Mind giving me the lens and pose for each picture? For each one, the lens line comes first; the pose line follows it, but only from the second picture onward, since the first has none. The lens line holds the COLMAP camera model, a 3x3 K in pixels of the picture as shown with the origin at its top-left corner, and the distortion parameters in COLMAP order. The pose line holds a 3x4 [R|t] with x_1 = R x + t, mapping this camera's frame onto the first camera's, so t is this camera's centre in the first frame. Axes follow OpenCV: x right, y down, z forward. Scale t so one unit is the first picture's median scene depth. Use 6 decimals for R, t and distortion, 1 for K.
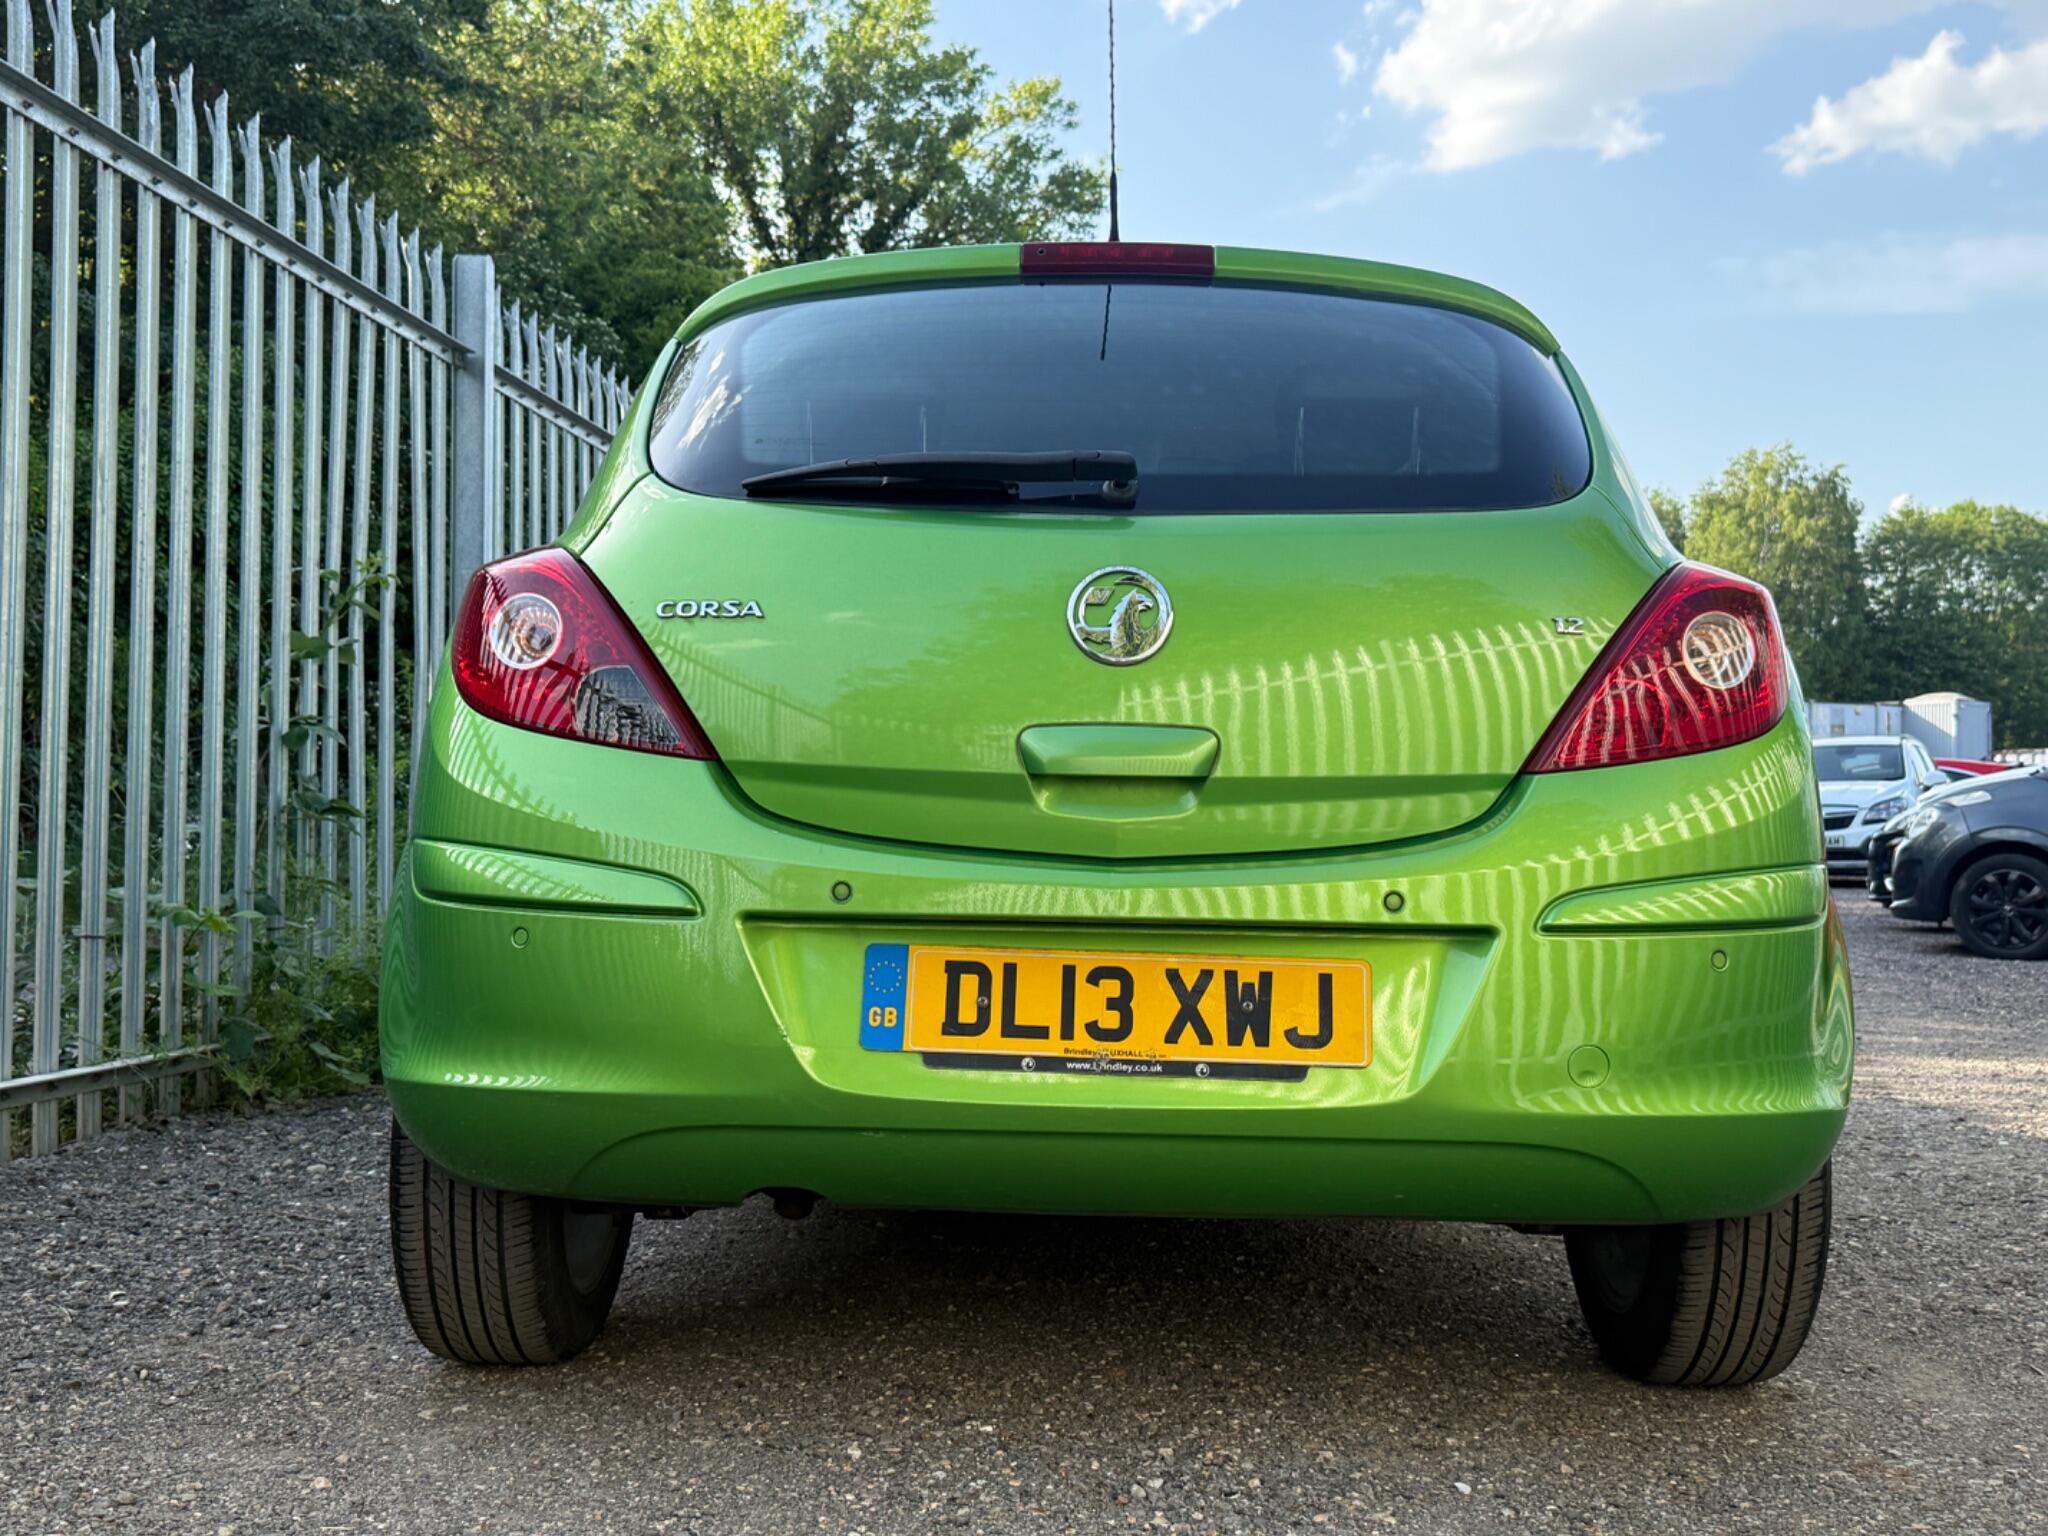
lens RADIAL K [[2109.8, 0, 1024.0], [0, 2109.8, 768.0], [0, 0, 1]] dist [0.179812, -0.402237]
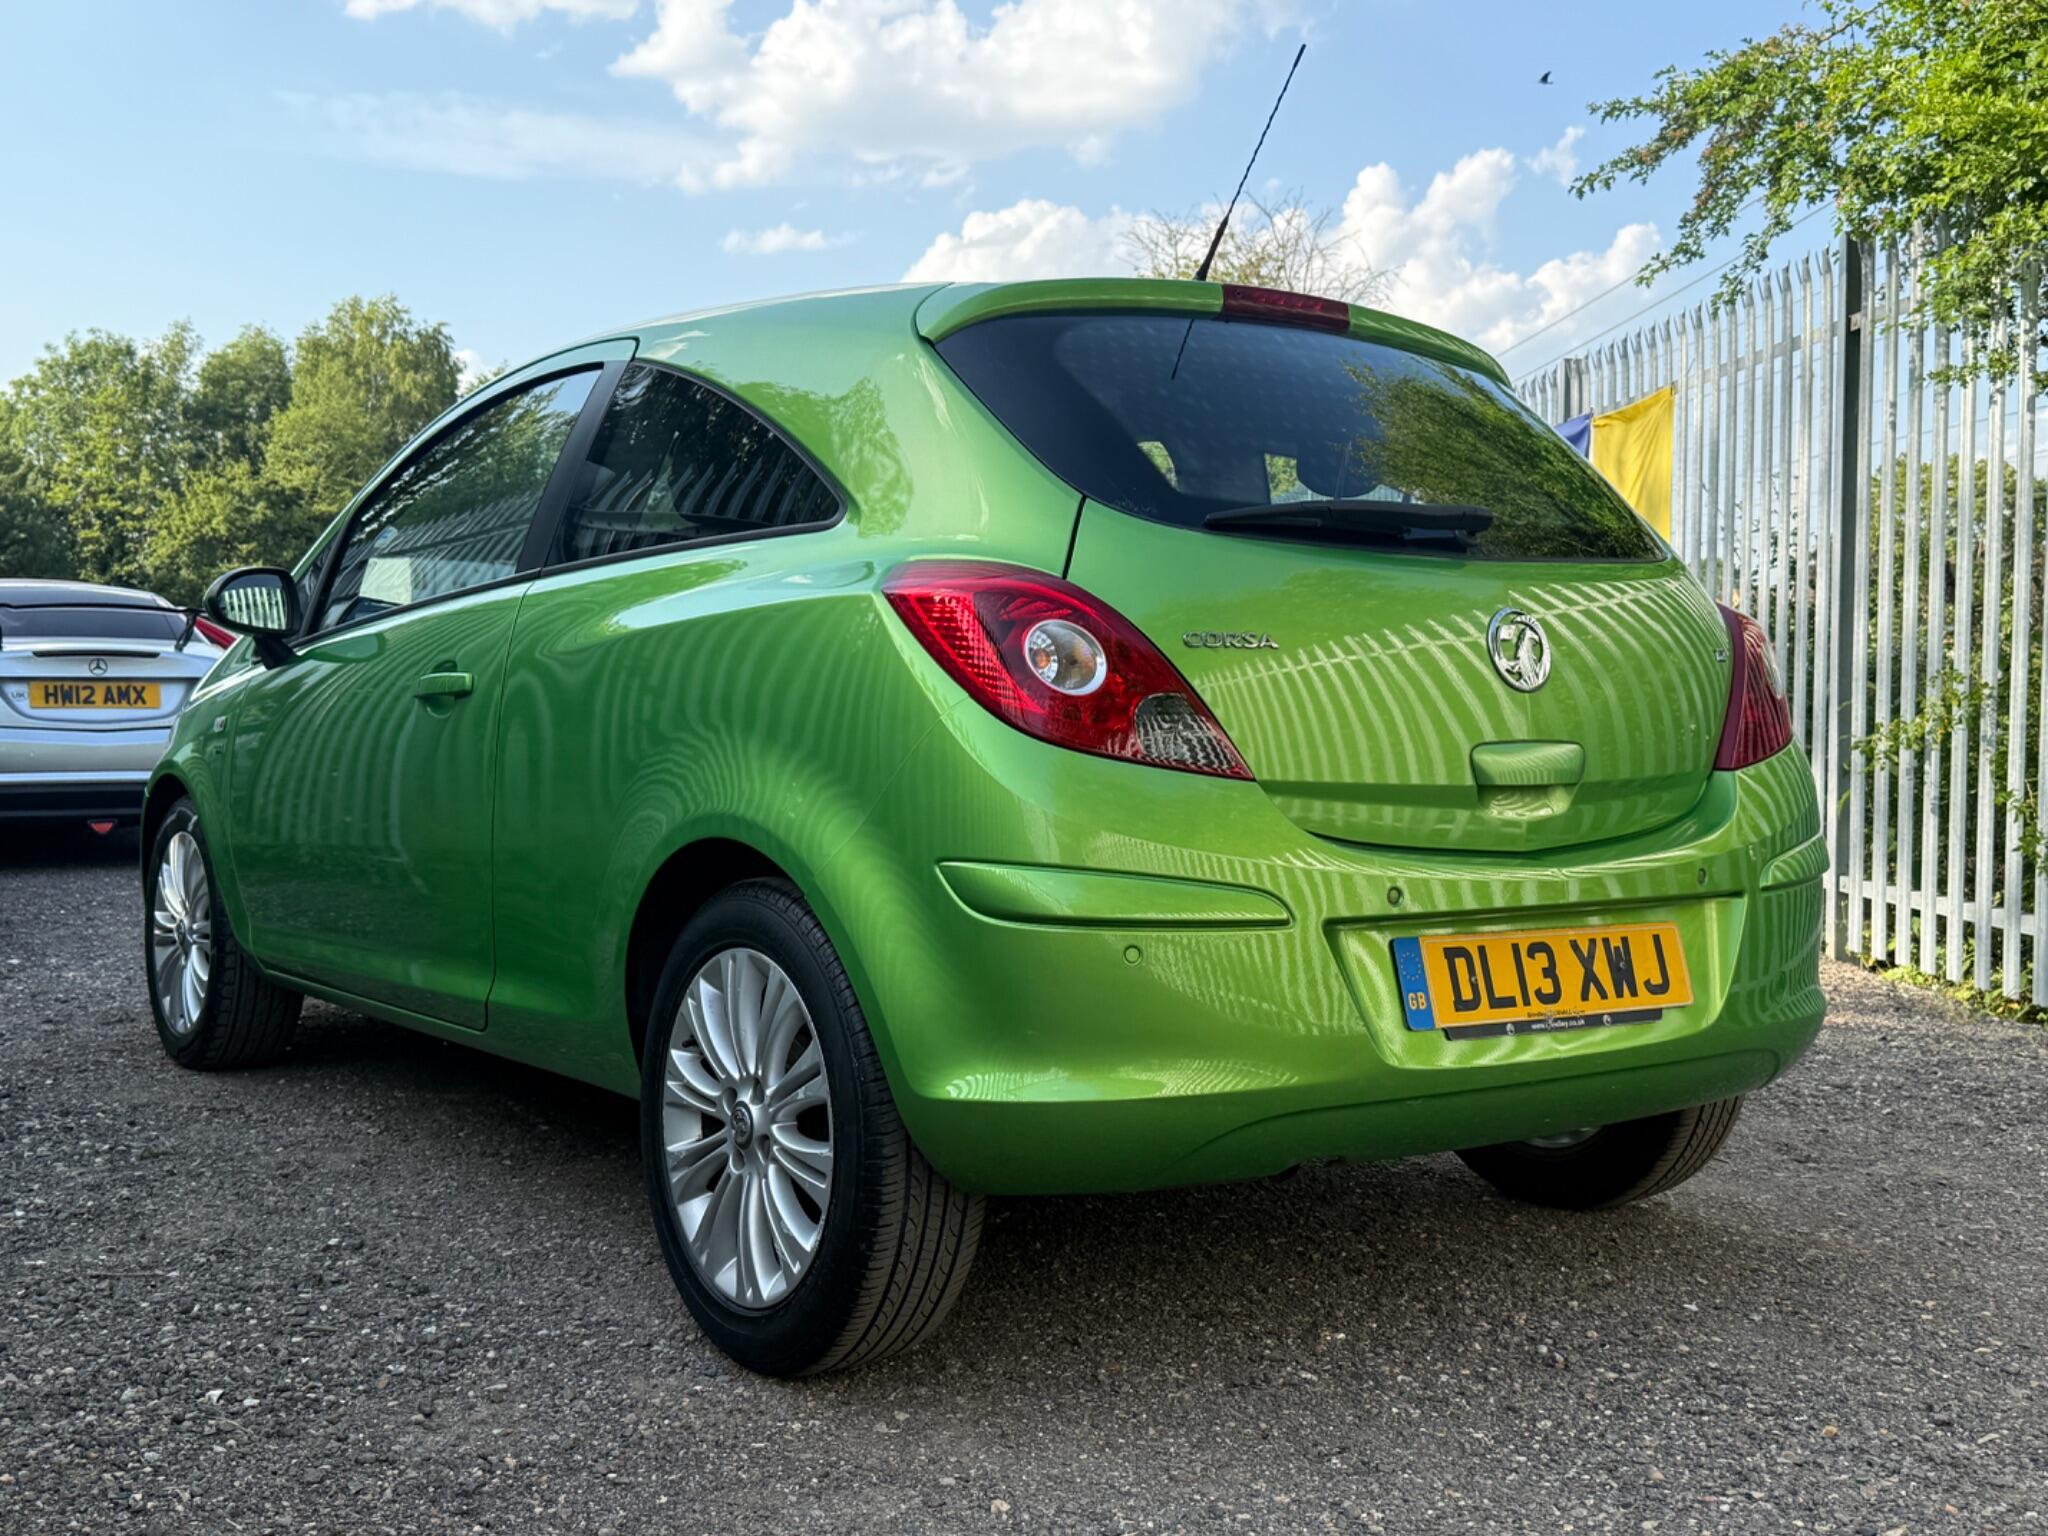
lens RADIAL K [[2109.8, 0, 1024.0], [0, 2109.8, 768.0], [0, 0, 1]] dist [0.179812, -0.402237]
pose [[0.800020, -0.032168, 0.599110, -0.785898], [-0.010932, 0.997614, 0.068163, -0.072925], [-0.599873, -0.061081, 0.797760, 0.177684]]
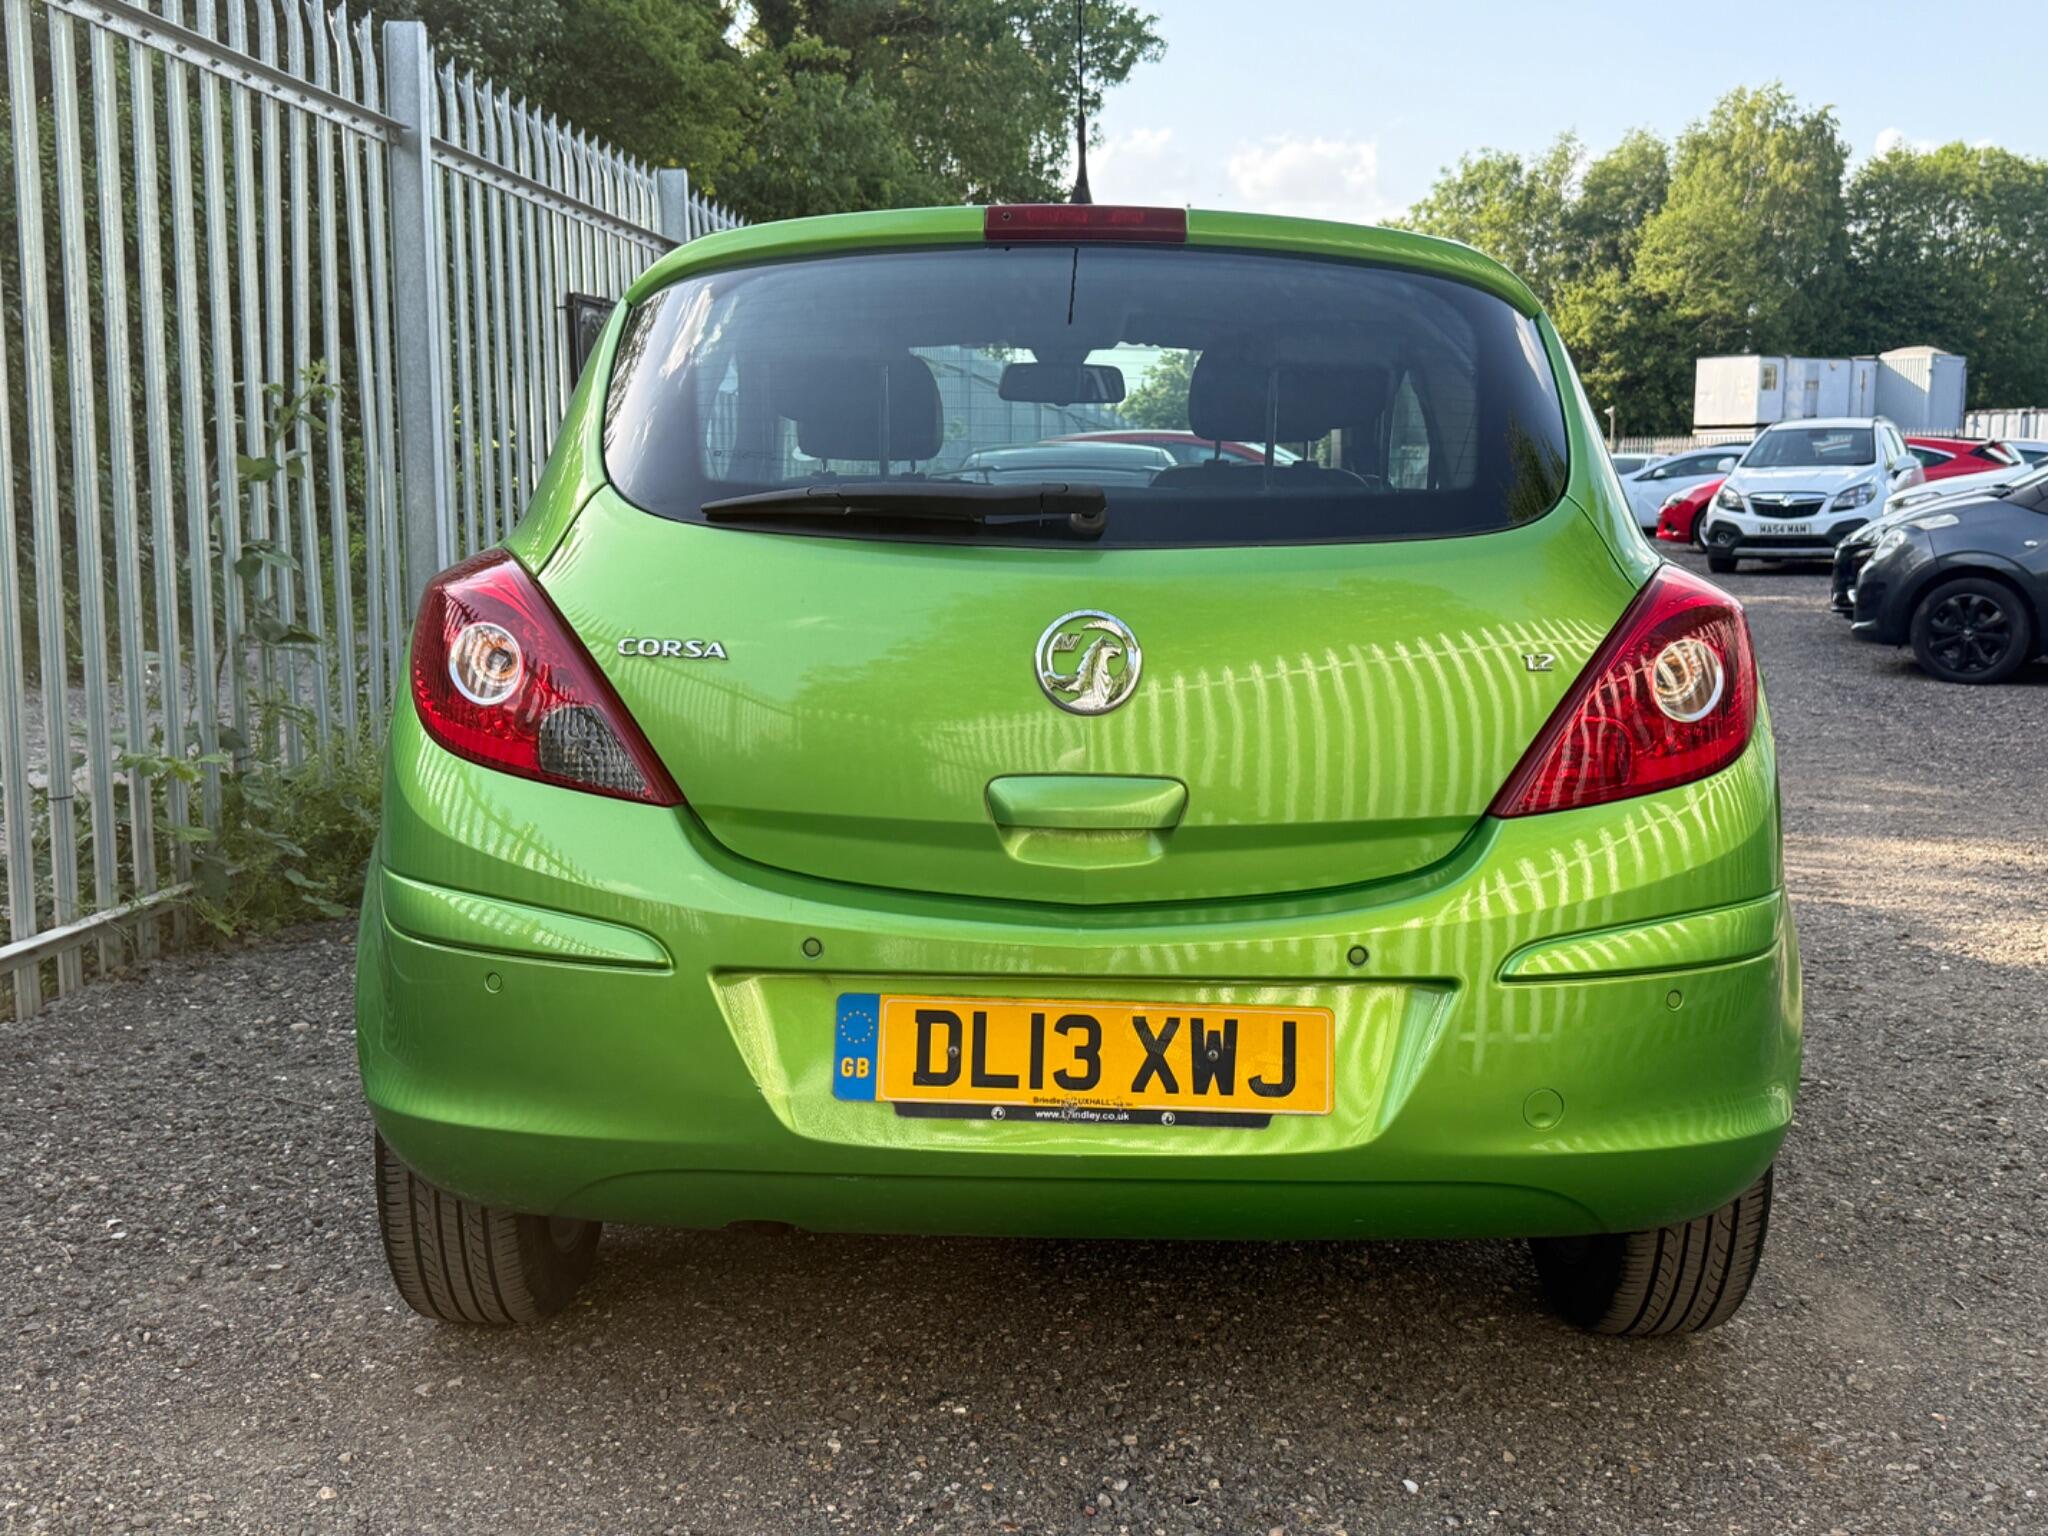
lens RADIAL K [[2109.5, 0, 1017.6], [0, 2109.5, 773.0], [0, 0, 1]] dist [0.183584, -0.415707]
pose [[0.999900, -0.005856, 0.012907, -0.000772], [0.003675, 0.986623, 0.162974, -0.158758], [-0.013689, -0.162911, 0.986546, 0.014151]]
